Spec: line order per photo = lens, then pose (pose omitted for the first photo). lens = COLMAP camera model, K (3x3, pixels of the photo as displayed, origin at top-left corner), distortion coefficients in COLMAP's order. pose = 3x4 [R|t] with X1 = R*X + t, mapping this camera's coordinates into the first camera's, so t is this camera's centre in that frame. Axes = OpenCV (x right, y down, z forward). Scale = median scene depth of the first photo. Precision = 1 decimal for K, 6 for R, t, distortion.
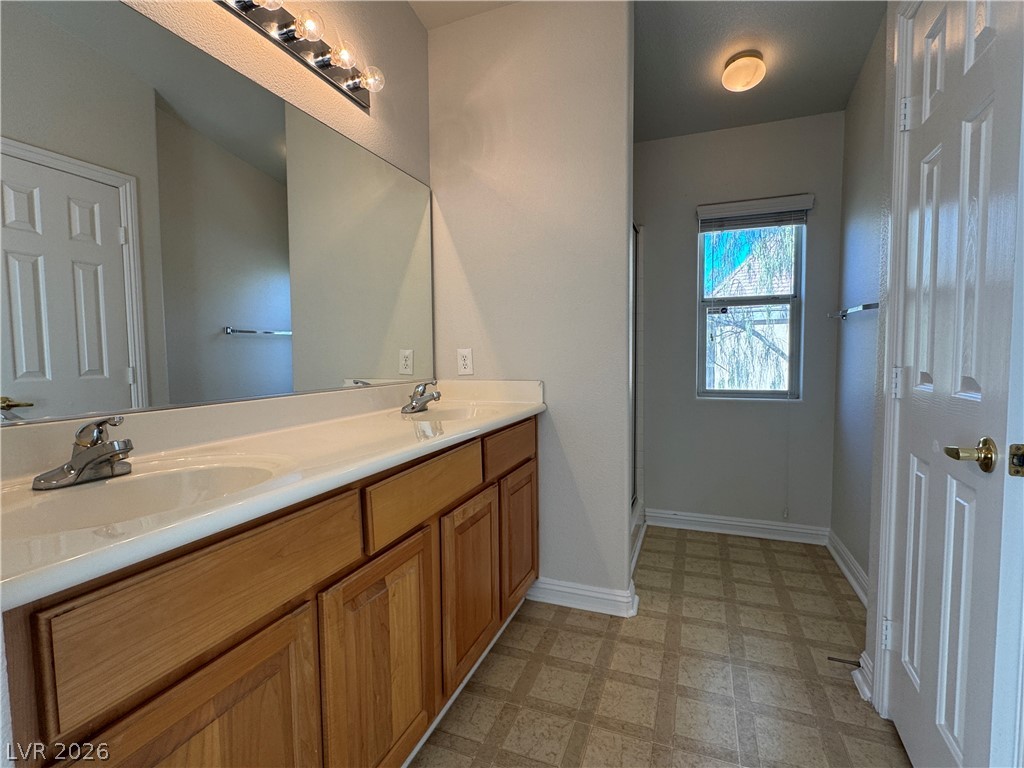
lens RADIAL K [[485.7, 0, 504.6], [0, 485.7, 387.0], [0, 0, 1]] dist [-0.000967, 0.000962]
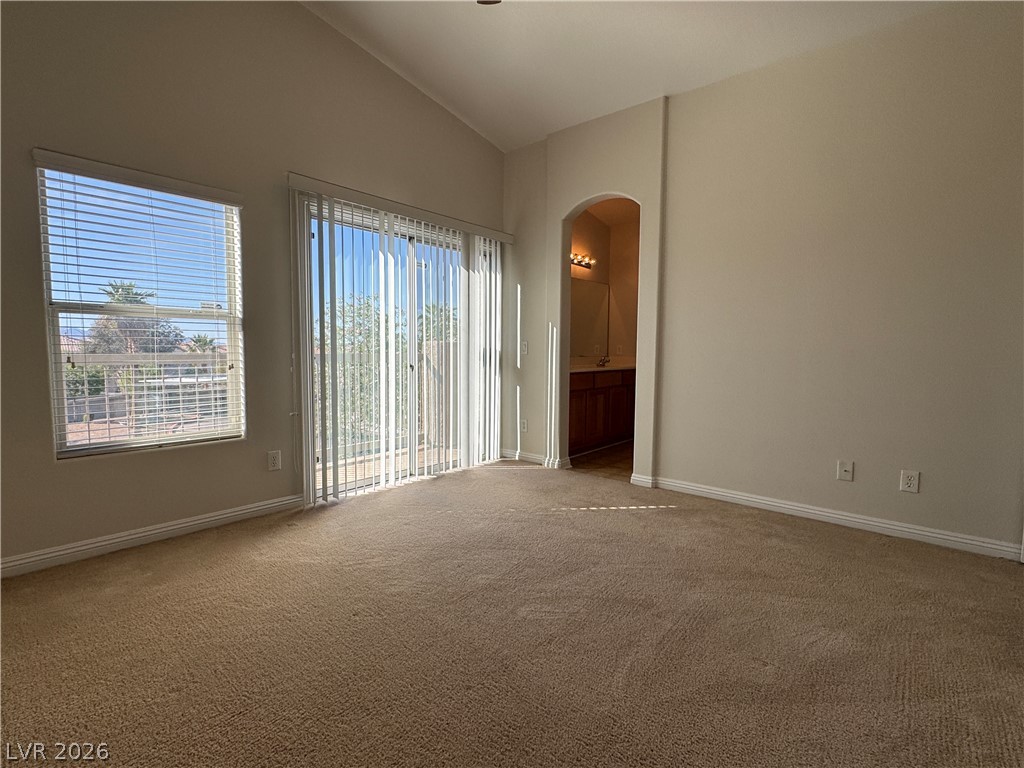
lens RADIAL K [[485.7, 0, 511.1], [0, 485.7, 382.2], [0, 0, 1]] dist [-0.000967, 0.000962]
pose [[0.949430, 0.036499, -0.311850, 0.158258], [-0.037960, 0.999278, 0.001385, 0.119306], [0.311676, 0.010523, 0.950130, -1.411155]]
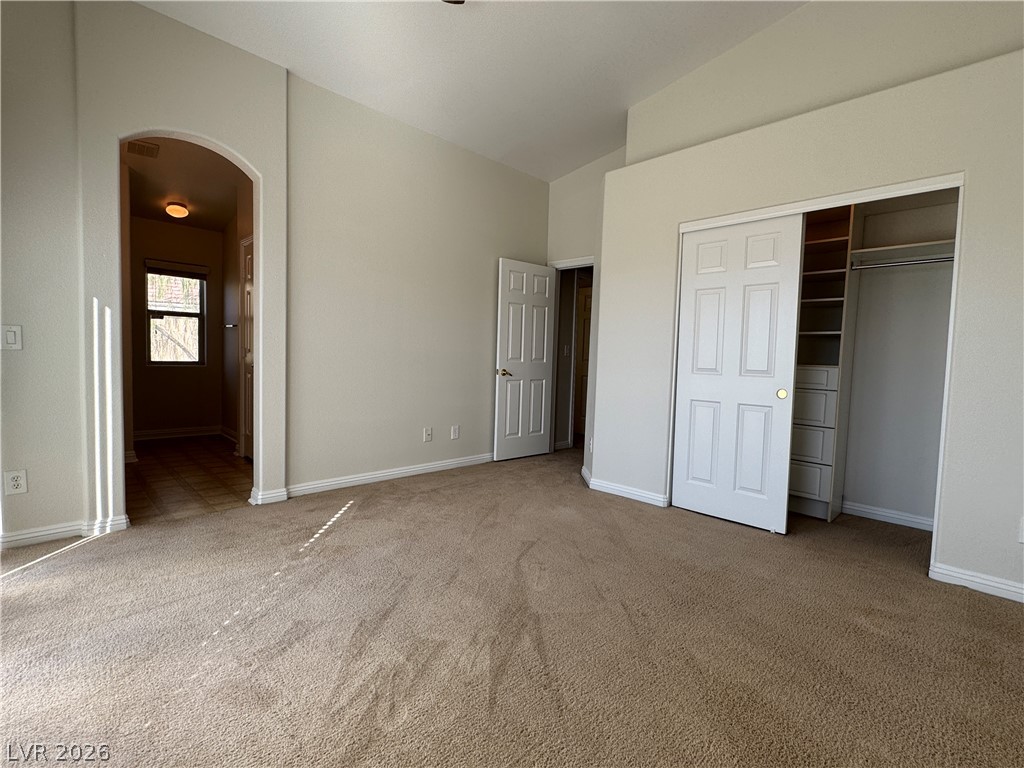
lens RADIAL K [[485.7, 0, 508.1], [0, 485.7, 382.8], [0, 0, 1]] dist [-0.000967, 0.000962]
pose [[0.381119, -0.036238, 0.923815, -0.817879], [0.030899, 0.999173, 0.026446, 0.088499], [-0.924009, 0.018466, 0.381924, -0.984128]]
